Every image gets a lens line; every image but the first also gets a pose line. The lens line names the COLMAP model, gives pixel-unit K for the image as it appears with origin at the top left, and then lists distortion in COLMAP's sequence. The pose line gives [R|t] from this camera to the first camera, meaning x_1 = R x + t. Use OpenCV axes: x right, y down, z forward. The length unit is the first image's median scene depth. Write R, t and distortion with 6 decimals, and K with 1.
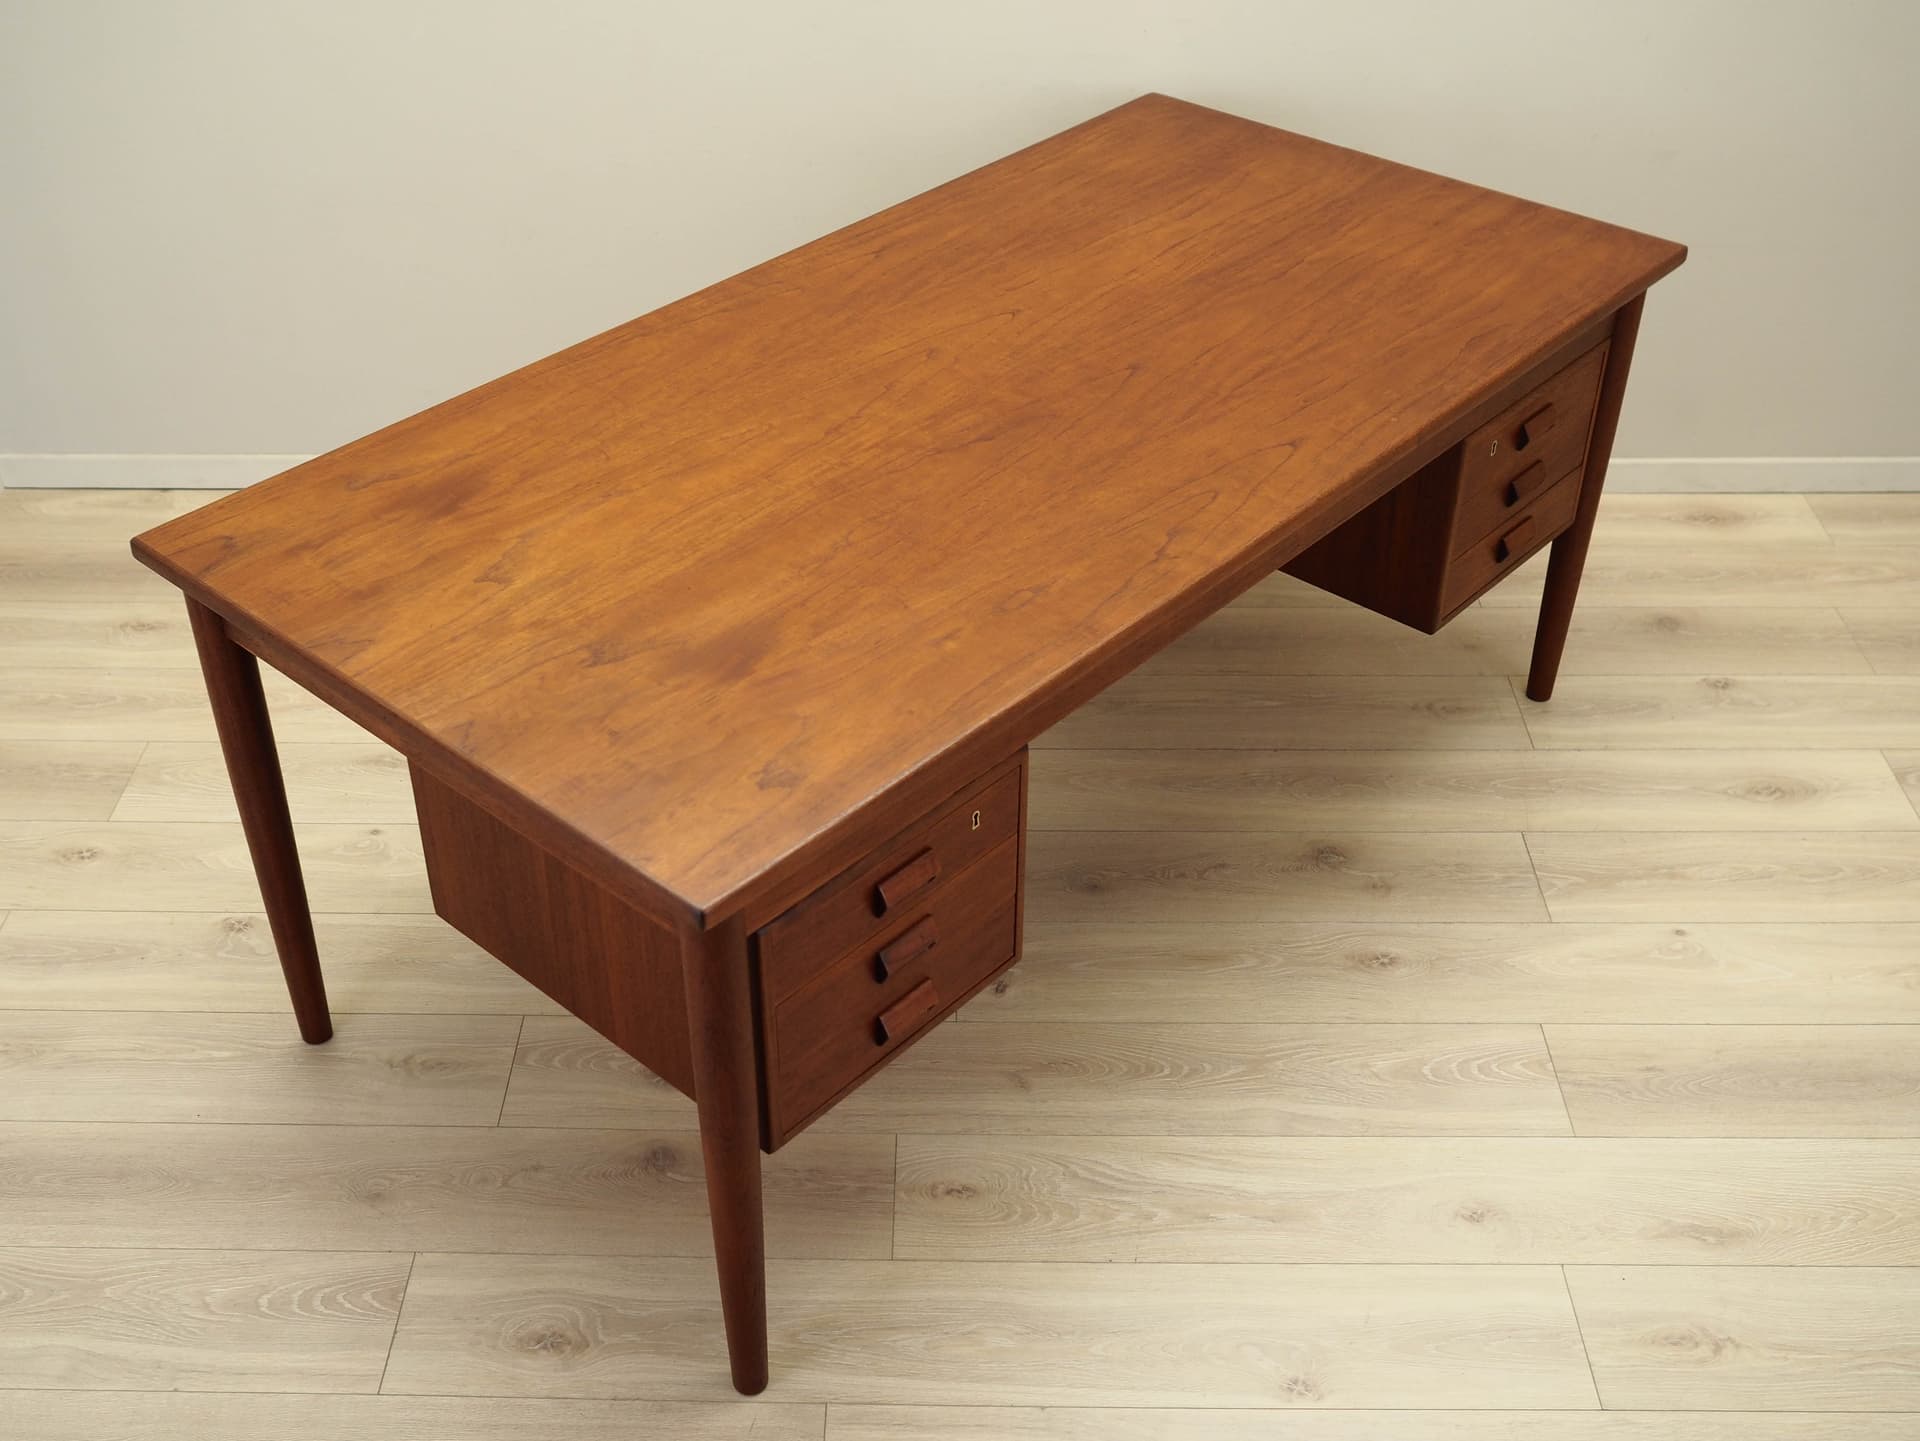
lens RADIAL K [[2045.6, 0, 960.0], [0, 2045.6, 720.5], [0, 0, 1]] dist [-0.003603, -0.012999]
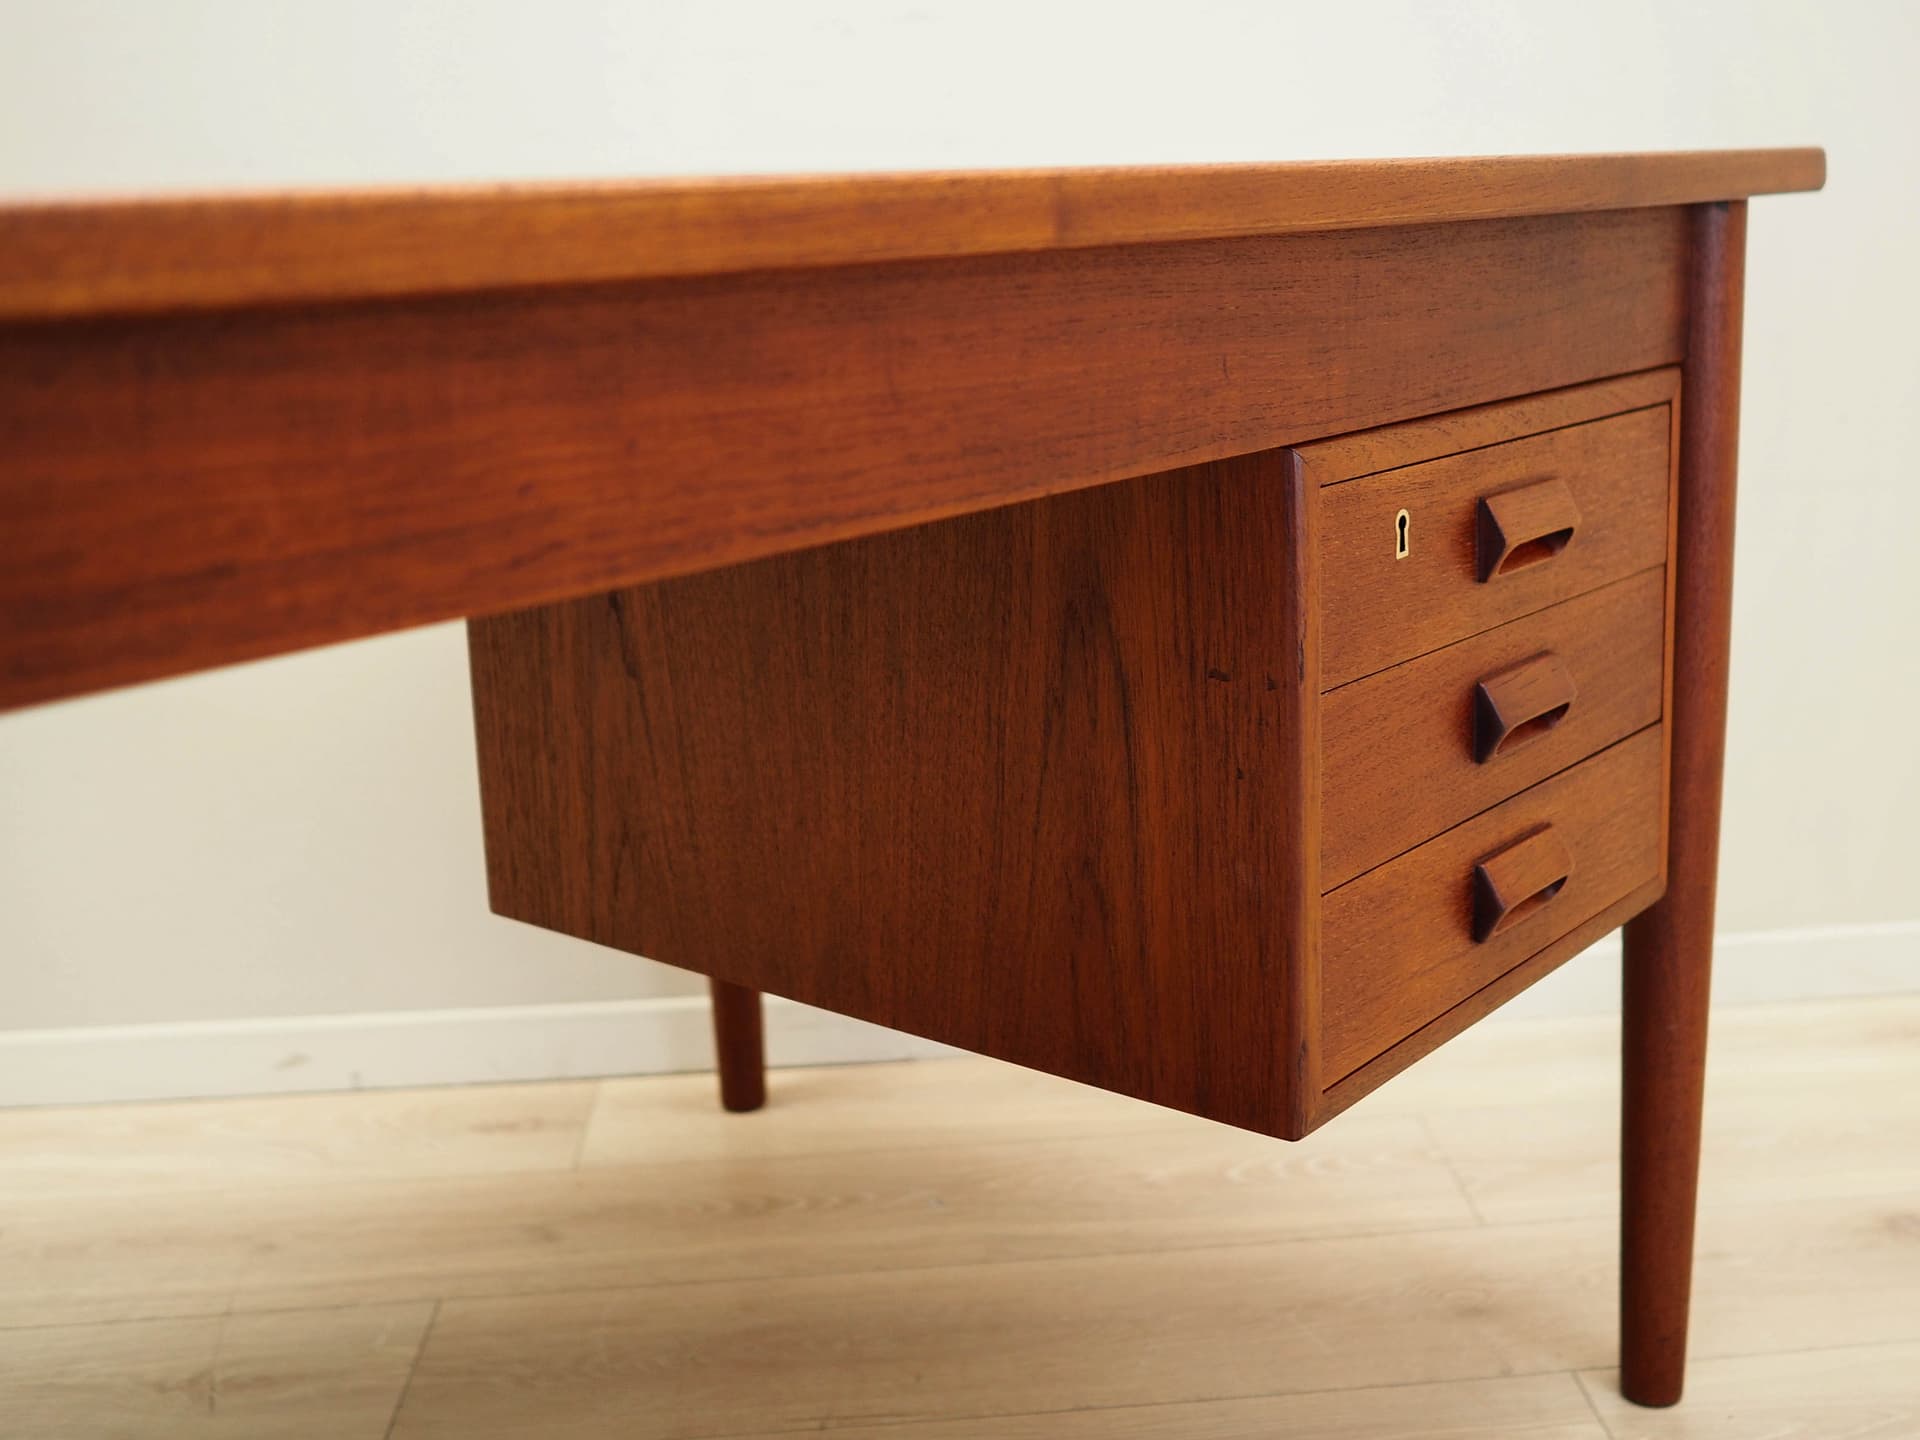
lens RADIAL K [[2460.8, 0, 960.0], [0, 2460.8, 720.0], [0, 0, 1]] dist [-0.027823, -0.008596]
pose [[0.995794, -0.075378, 0.052088, 0.153630], [0.088887, 0.932679, -0.349584, 0.021494], [-0.022230, 0.352744, 0.935456, 0.586712]]
